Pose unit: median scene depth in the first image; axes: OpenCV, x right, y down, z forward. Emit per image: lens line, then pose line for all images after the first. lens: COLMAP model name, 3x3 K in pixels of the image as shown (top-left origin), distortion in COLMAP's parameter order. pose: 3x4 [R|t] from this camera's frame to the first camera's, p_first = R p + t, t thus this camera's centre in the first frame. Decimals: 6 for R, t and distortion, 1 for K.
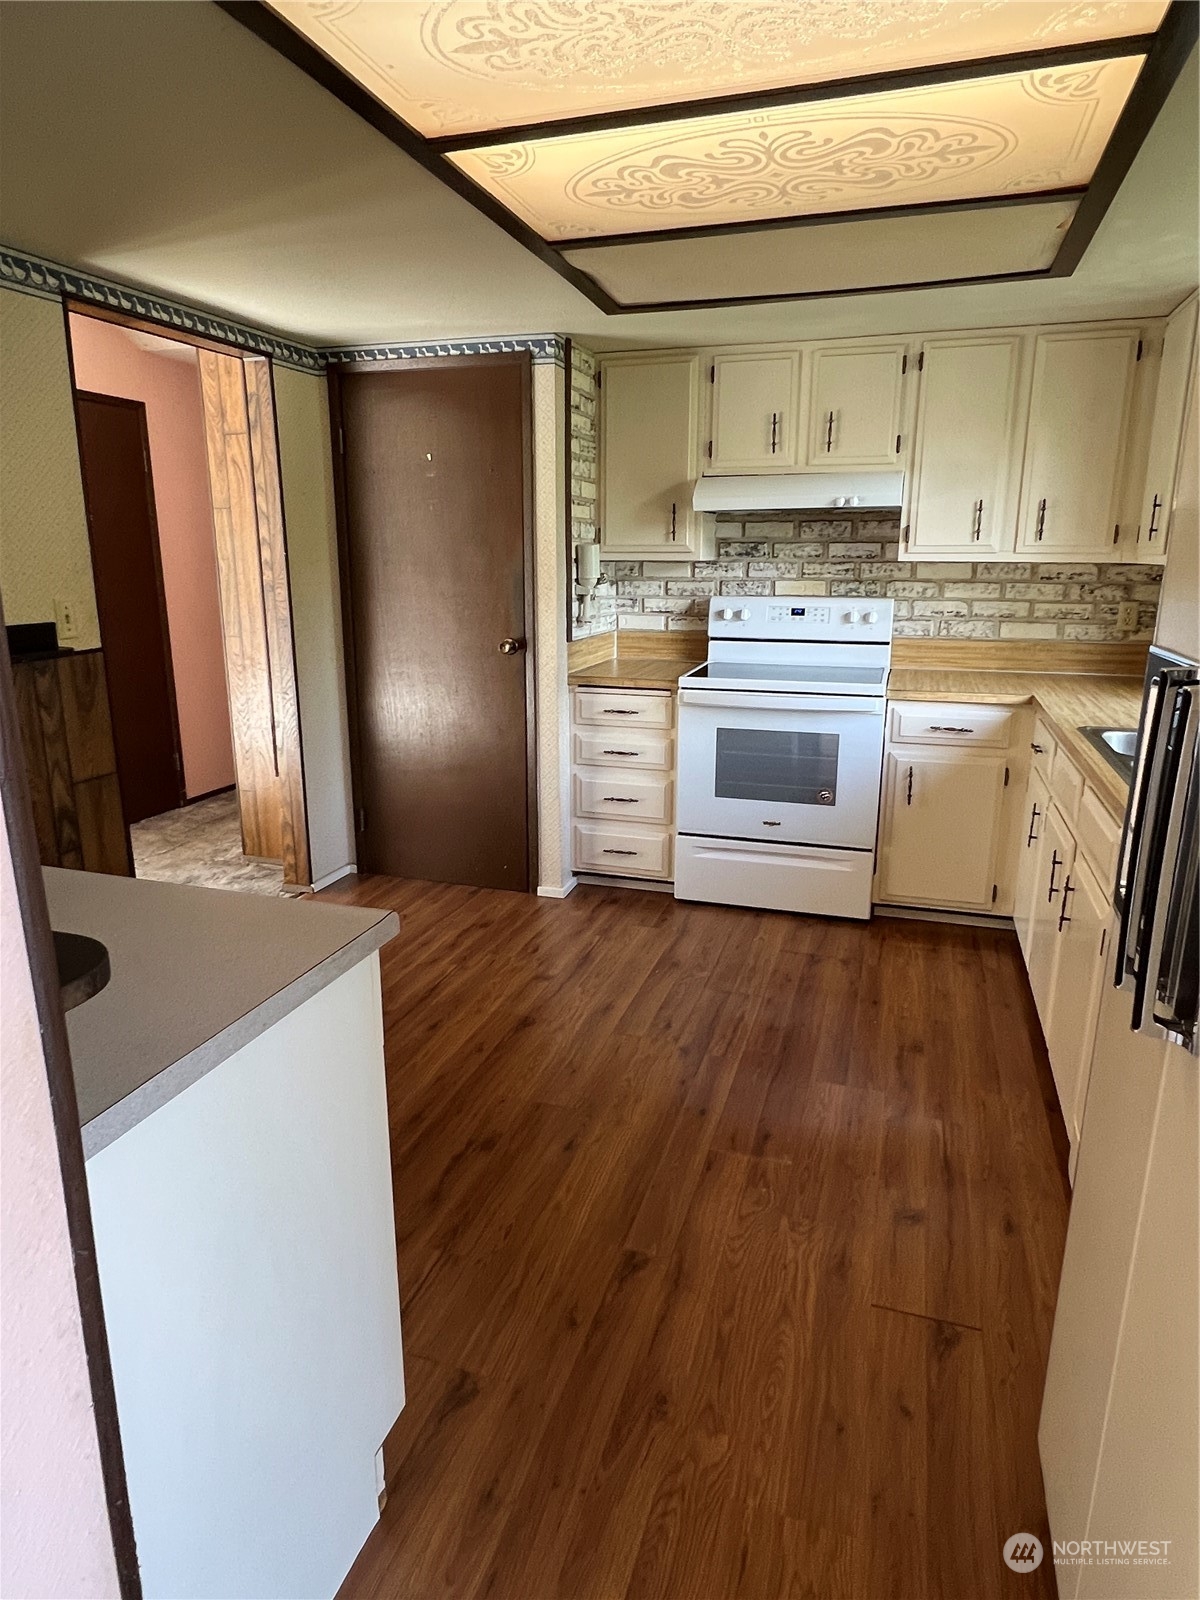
lens RADIAL K [[939.3, 0, 601.7], [0, 939.3, 797.8], [0, 0, 1]] dist [-0.002284, -0.000049]
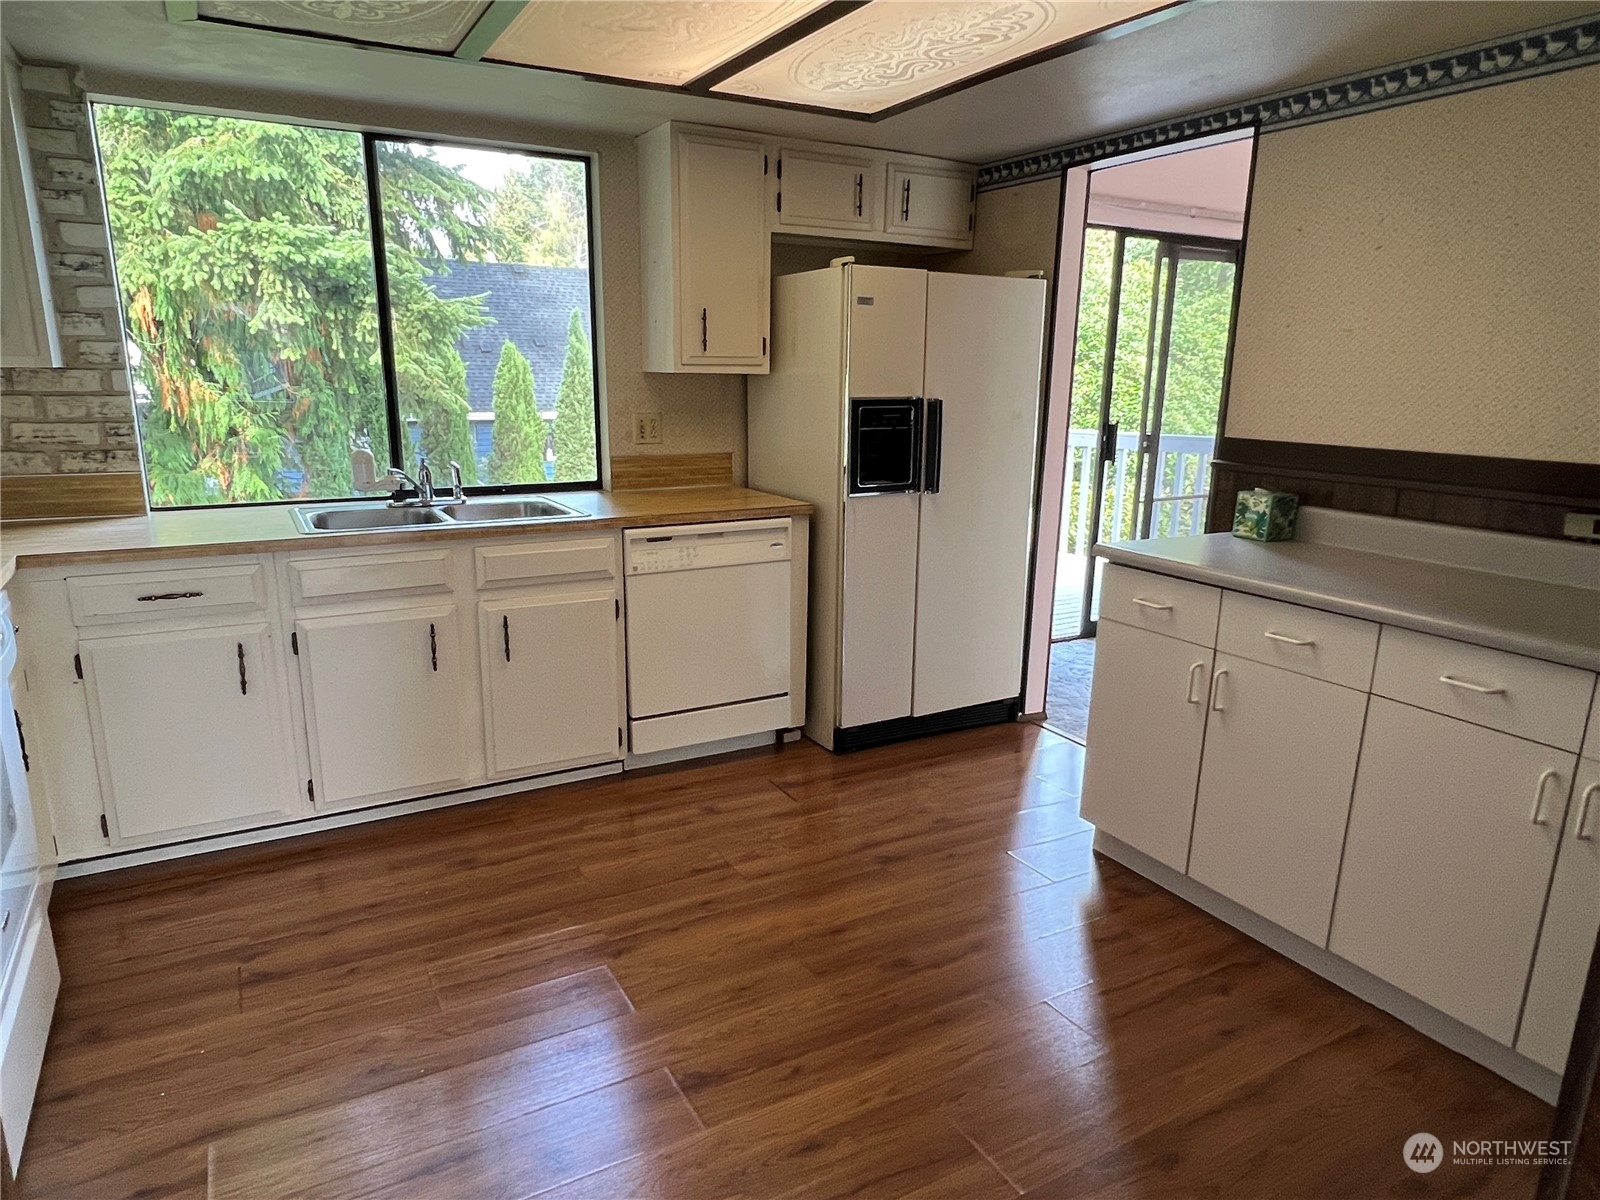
lens RADIAL K [[990.3, 0, 797.7], [0, 990.3, 604.0], [0, 0, 1]] dist [0.004283, 0.000426]
pose [[-0.740574, -0.173778, 0.649116, -0.569368], [0.145308, 0.901714, 0.407183, -0.363111], [-0.656076, 0.395871, -0.642534, 1.375716]]
